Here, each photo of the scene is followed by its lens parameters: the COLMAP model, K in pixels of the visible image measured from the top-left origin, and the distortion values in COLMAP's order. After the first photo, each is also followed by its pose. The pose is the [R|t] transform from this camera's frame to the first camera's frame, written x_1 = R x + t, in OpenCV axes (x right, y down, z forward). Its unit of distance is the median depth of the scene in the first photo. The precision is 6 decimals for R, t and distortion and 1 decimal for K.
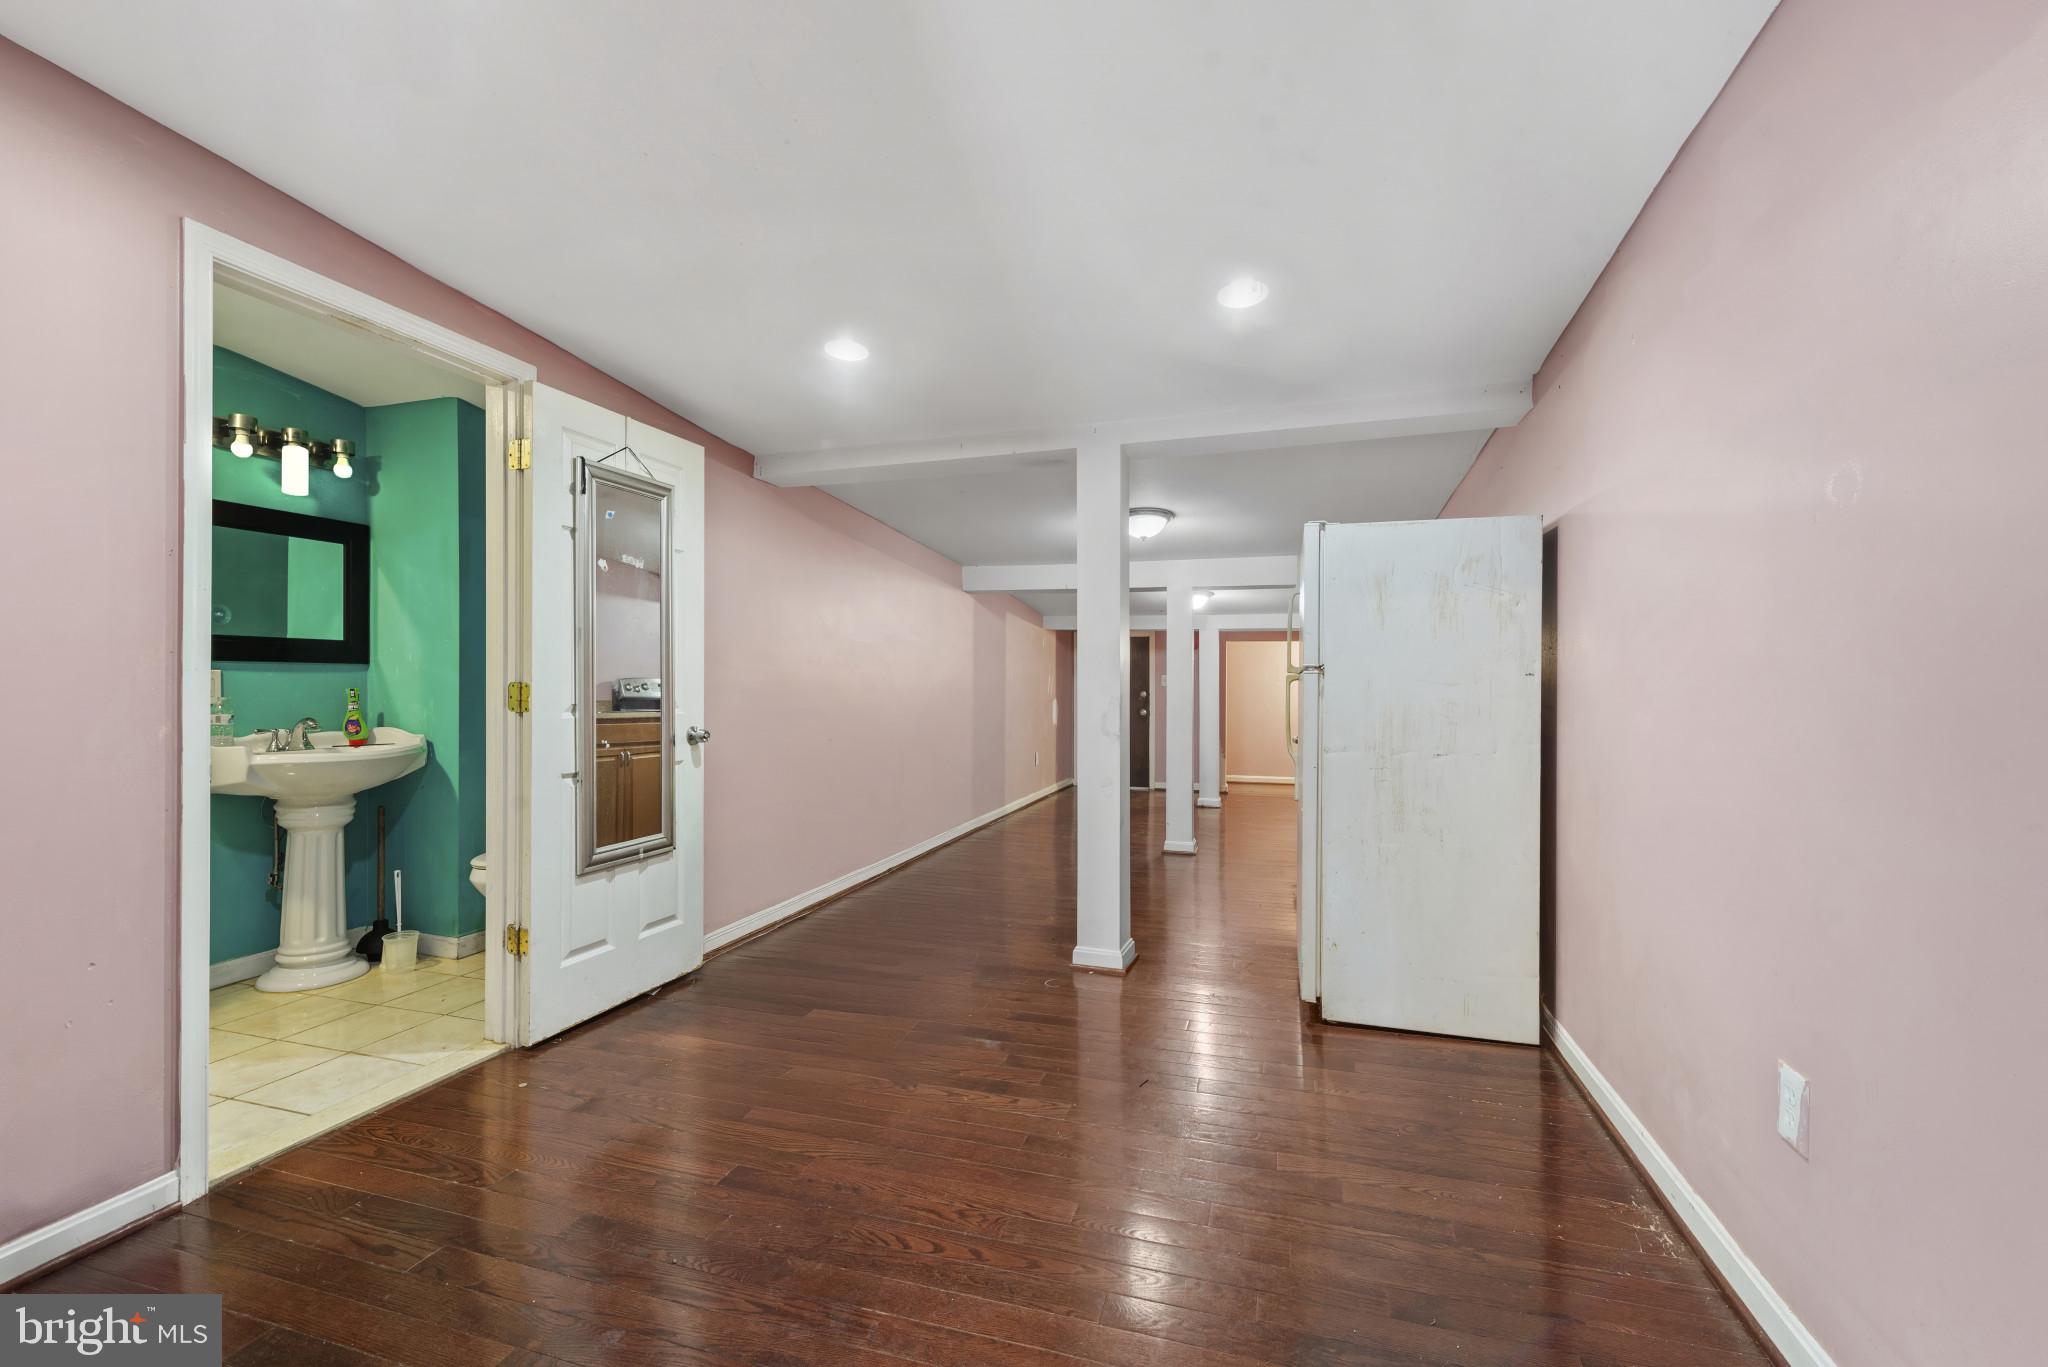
lens RADIAL K [[848.2, 0, 1021.7], [0, 848.2, 684.3], [0, 0, 1]] dist [0.023107, -0.008450]
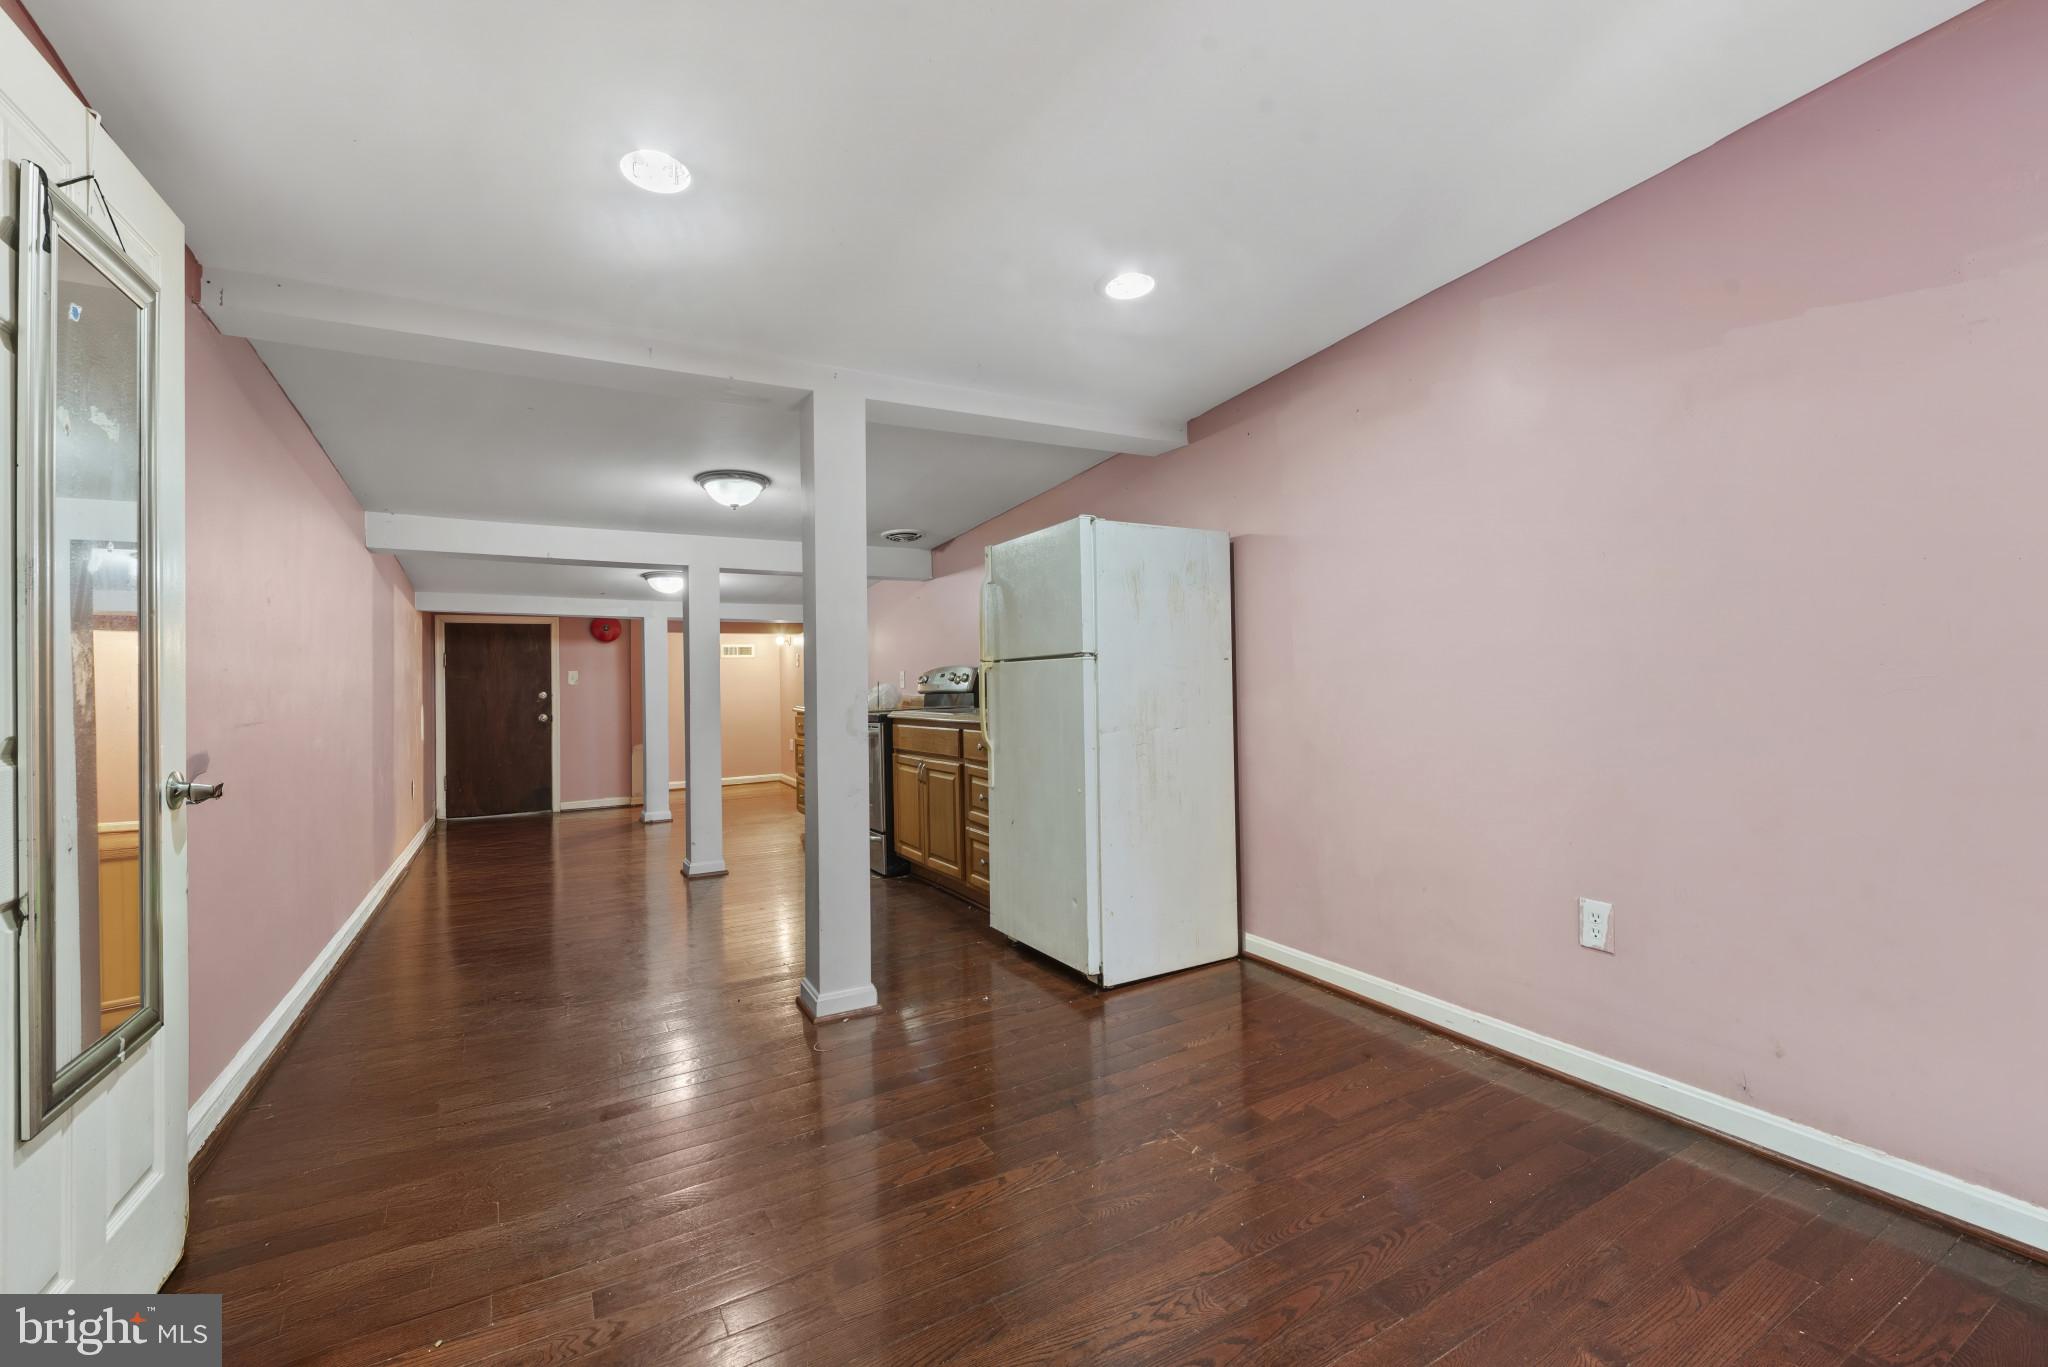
lens RADIAL K [[866.4, 0, 1029.6], [0, 866.4, 665.3], [0, 0, 1]] dist [0.033835, -0.014763]
pose [[0.680299, -0.009722, 0.732870, -0.492885], [0.022605, 0.999715, -0.007722, 0.001288], [-0.732586, 0.021820, 0.680324, 0.327356]]
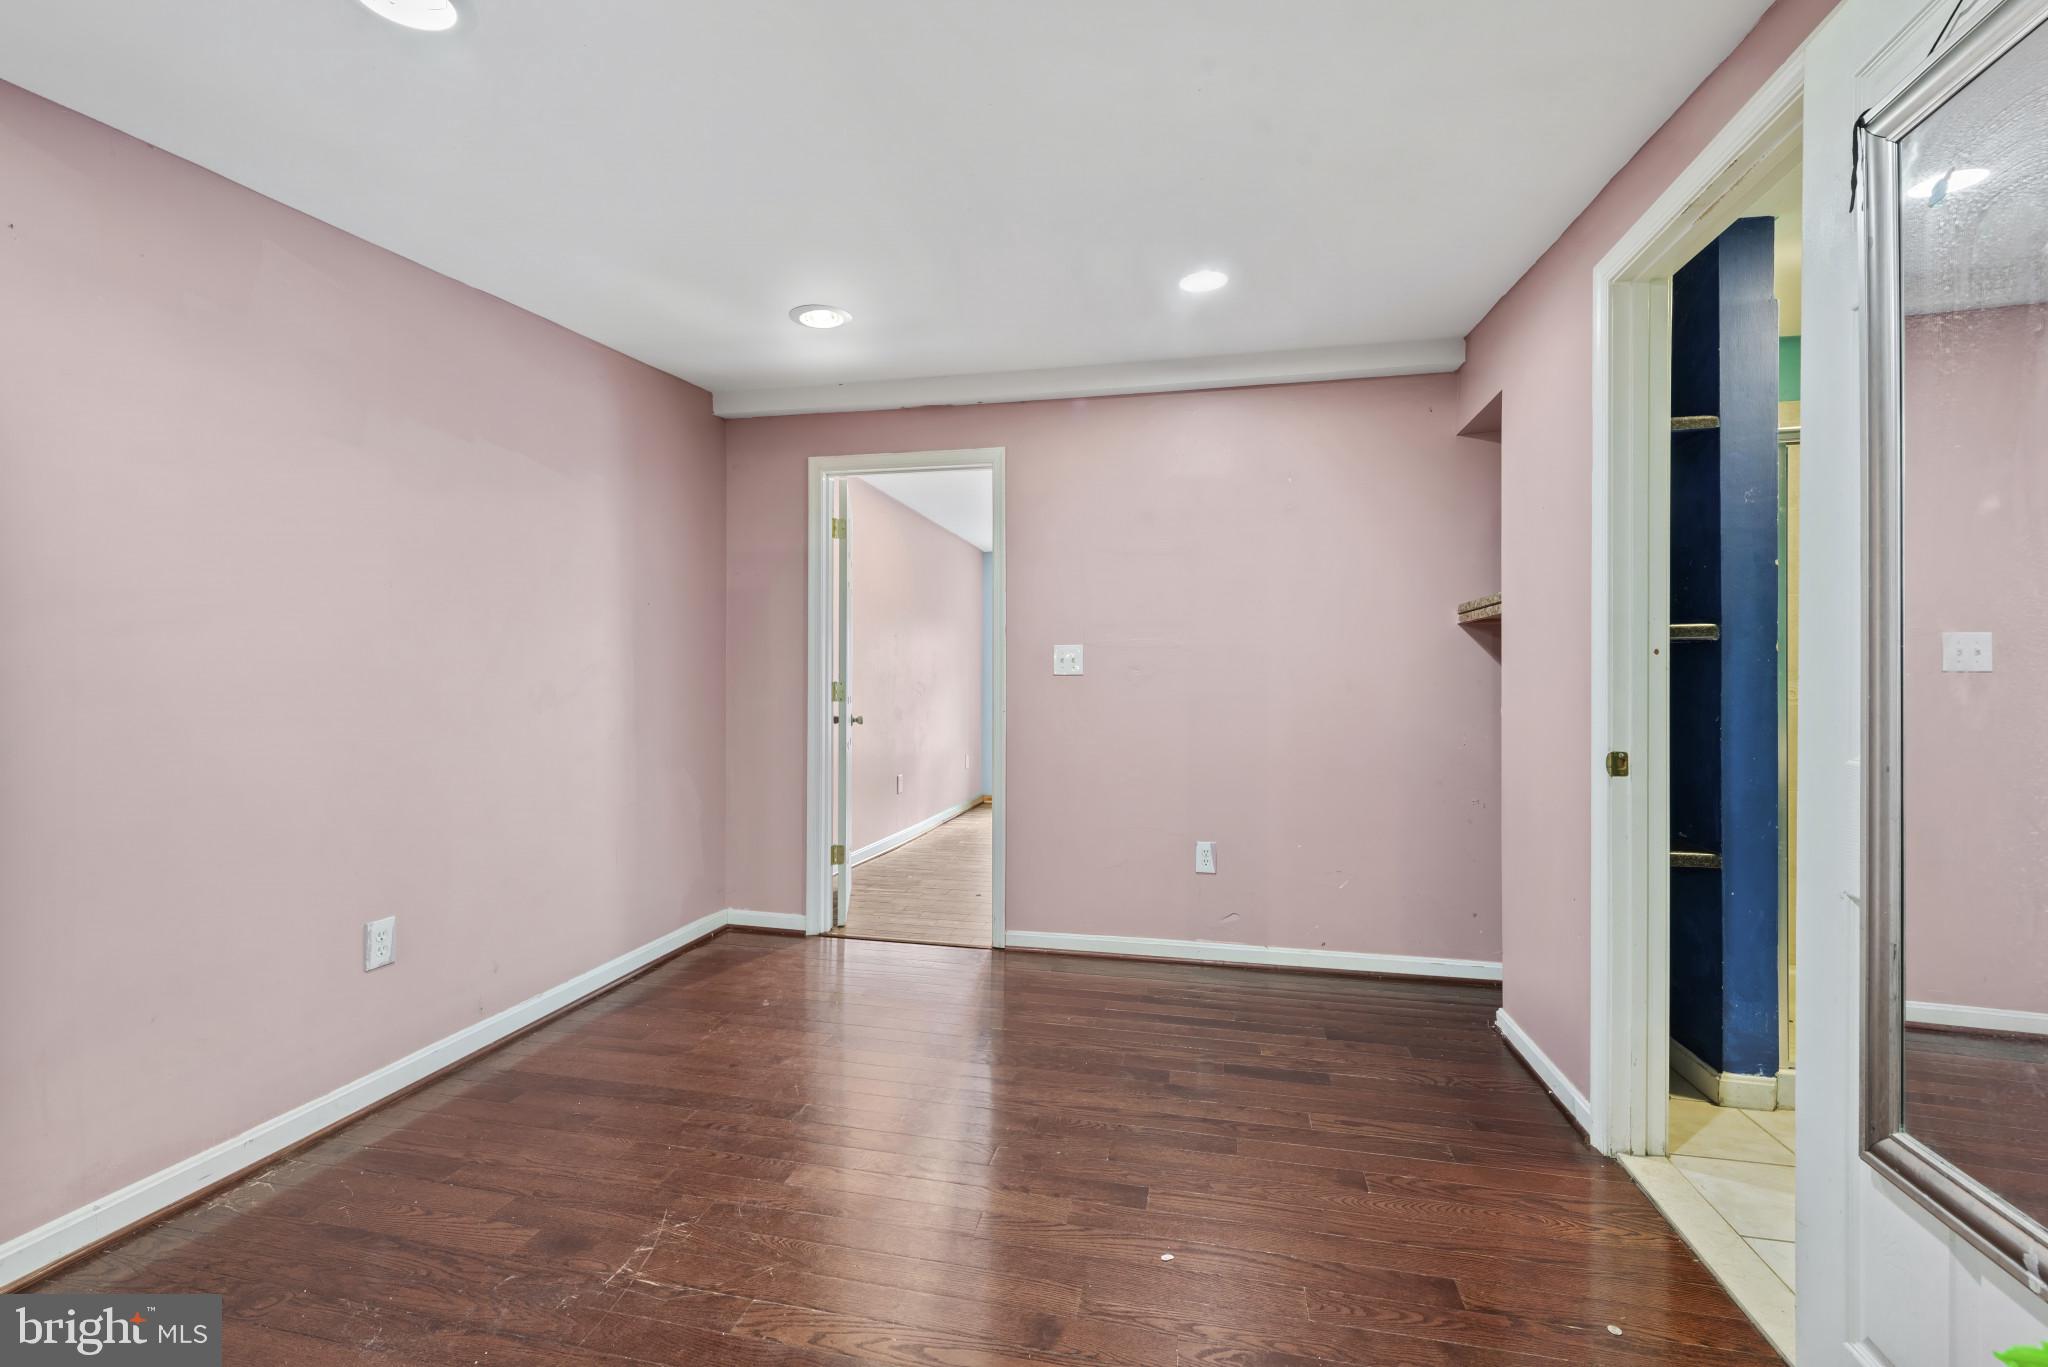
lens RADIAL K [[848.2, 0, 1021.7], [0, 848.2, 684.3], [0, 0, 1]] dist [0.023107, -0.008450]
pose [[-0.996434, -0.001406, -0.084367, -0.086209], [-0.001177, 0.999995, -0.002772, 0.002458], [0.084370, -0.002663, -0.996431, 1.356720]]
